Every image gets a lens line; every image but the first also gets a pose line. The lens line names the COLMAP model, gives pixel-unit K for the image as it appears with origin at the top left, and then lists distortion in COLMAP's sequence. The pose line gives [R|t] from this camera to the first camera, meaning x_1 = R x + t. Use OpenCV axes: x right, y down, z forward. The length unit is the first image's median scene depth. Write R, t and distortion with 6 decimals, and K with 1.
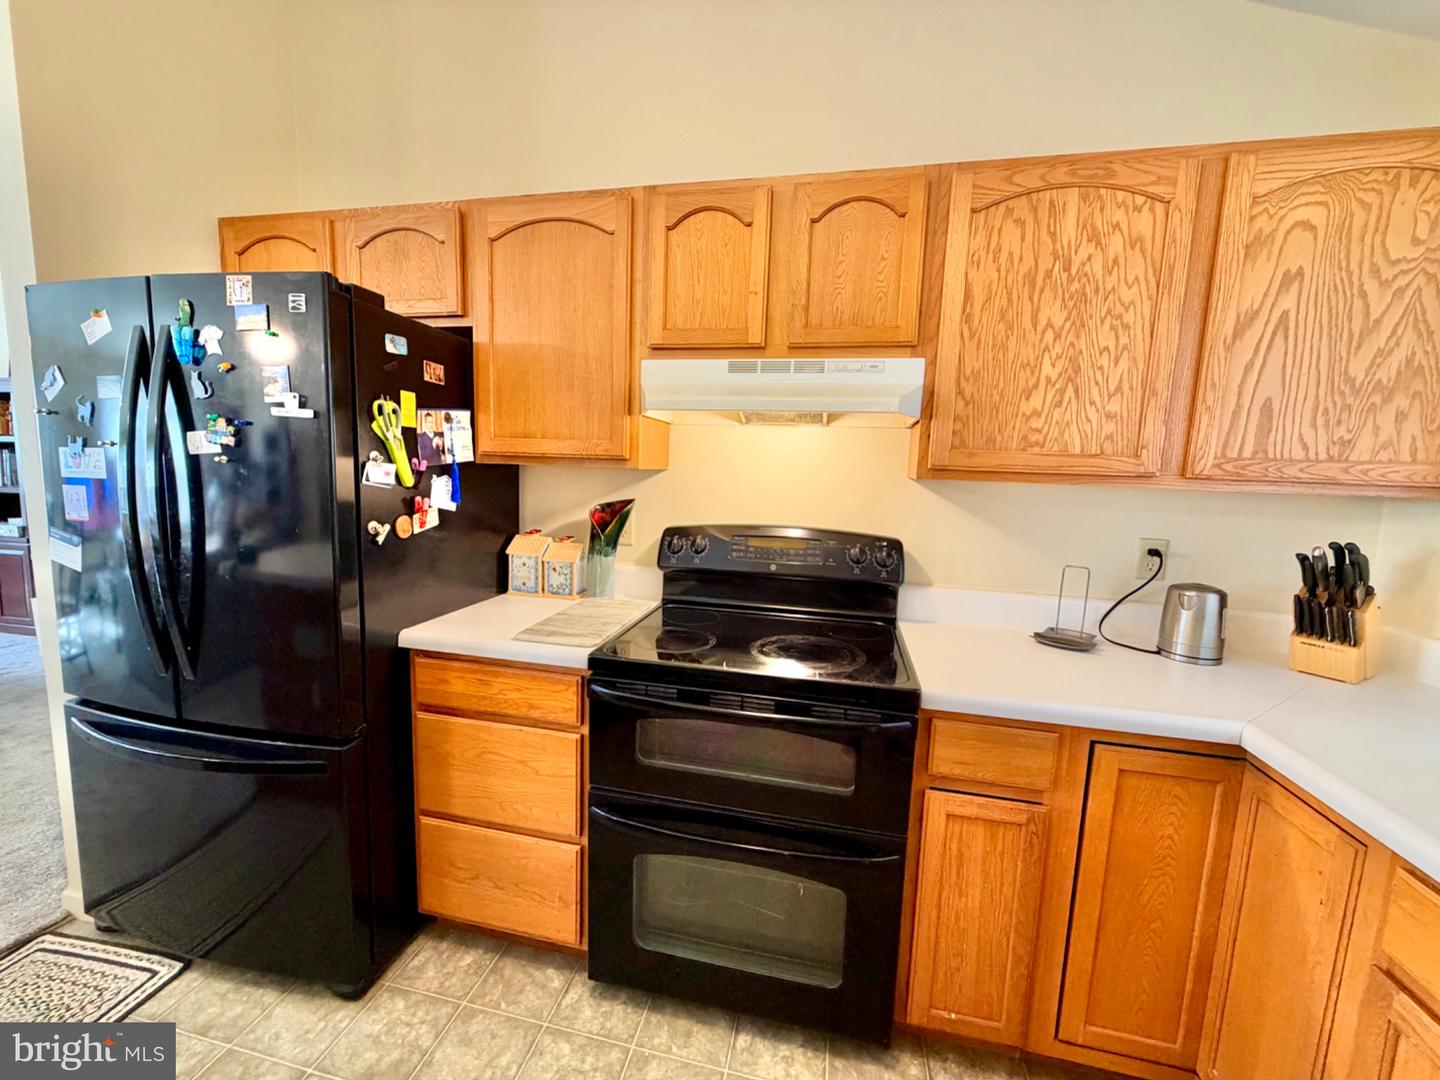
lens RADIAL K [[574.8, 0, 716.6], [0, 574.8, 539.3], [0, 0, 1]] dist [0.000697, -0.000354]
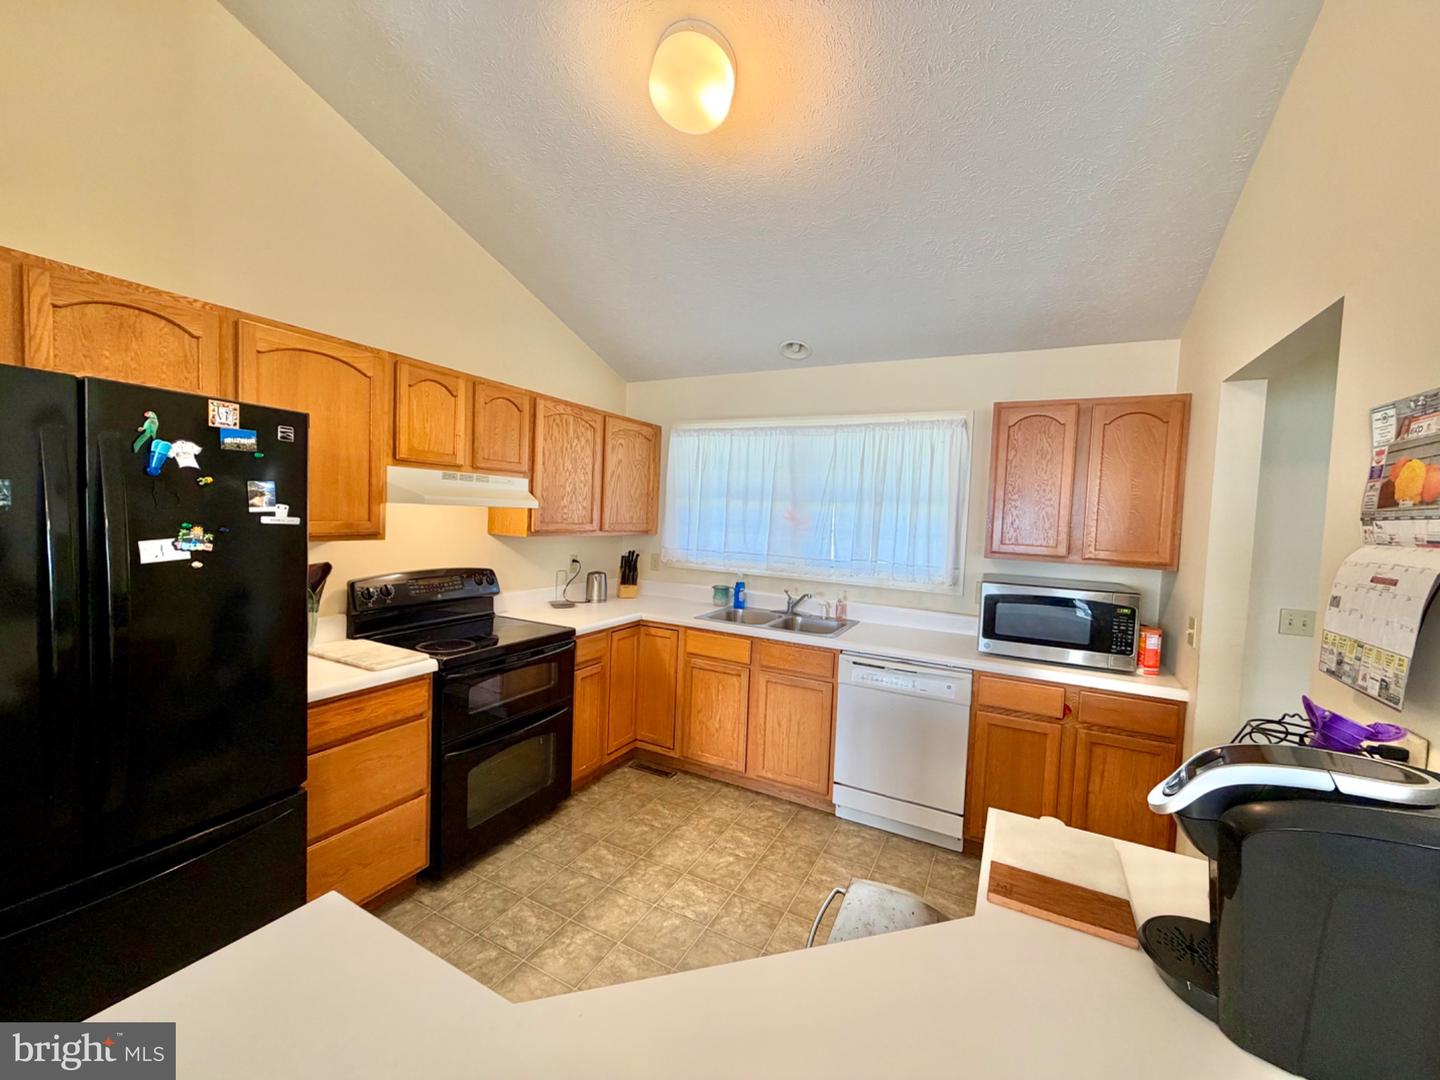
lens RADIAL K [[574.8, 0, 715.1], [0, 574.8, 542.4], [0, 0, 1]] dist [0.000697, -0.000354]
pose [[0.265155, -0.073718, 0.961384, -1.513141], [0.089903, 0.994620, 0.051470, -0.138924], [-0.960005, 0.072784, 0.270356, -0.193493]]
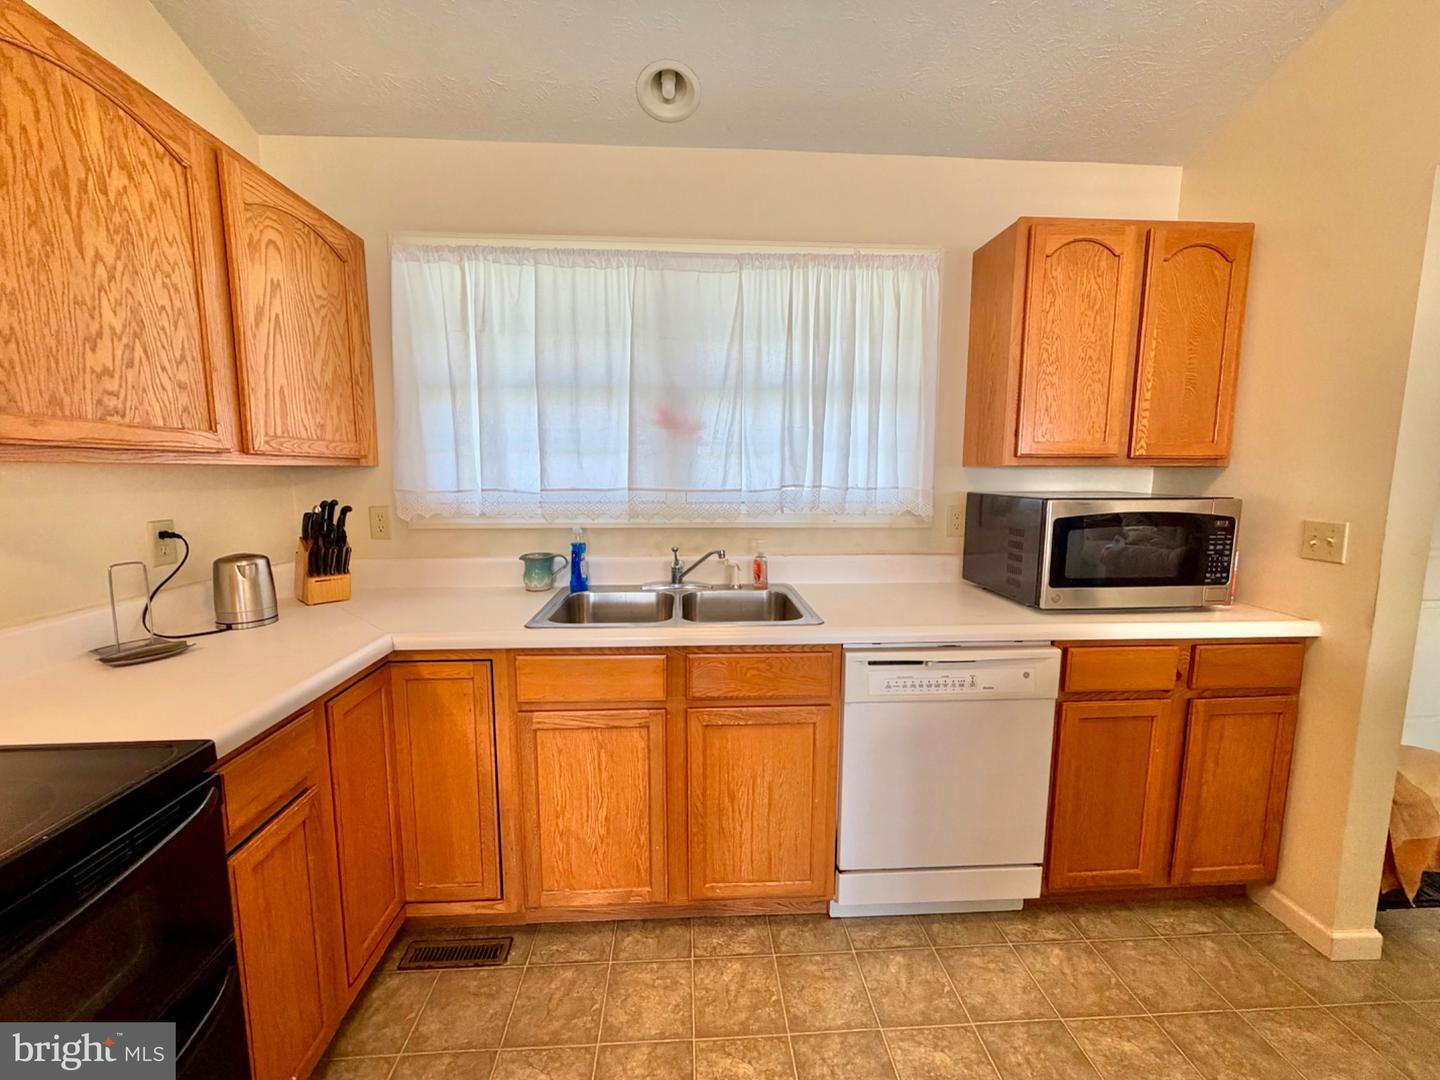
lens RADIAL K [[574.8, 0, 717.3], [0, 574.8, 540.6], [0, 0, 1]] dist [0.000697, -0.000354]
pose [[-0.270118, -0.151810, 0.950784, -0.430801], [0.112021, 0.975830, 0.187635, -0.050565], [-0.956288, 0.157192, -0.246584, 0.441459]]
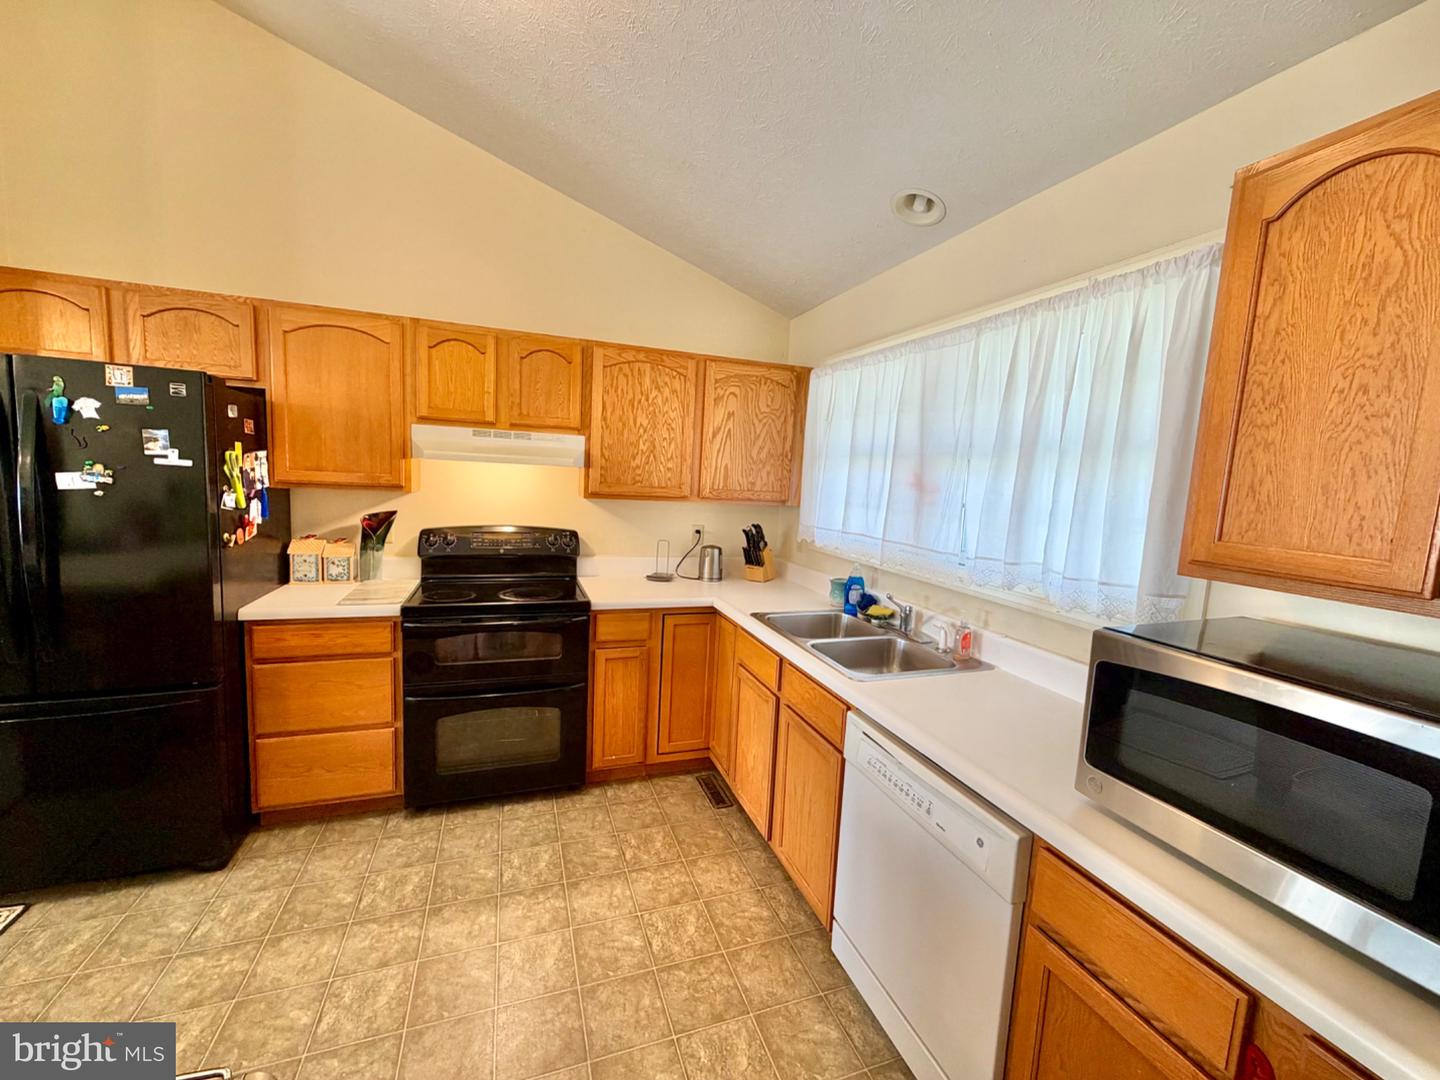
lens RADIAL K [[574.8, 0, 714.9], [0, 574.8, 541.5], [0, 0, 1]] dist [0.000697, -0.000354]
pose [[0.848155, -0.052062, 0.527183, -0.313717], [0.044252, 0.998644, 0.027427, 0.004763], [-0.527896, 0.000066, 0.849309, -0.900533]]
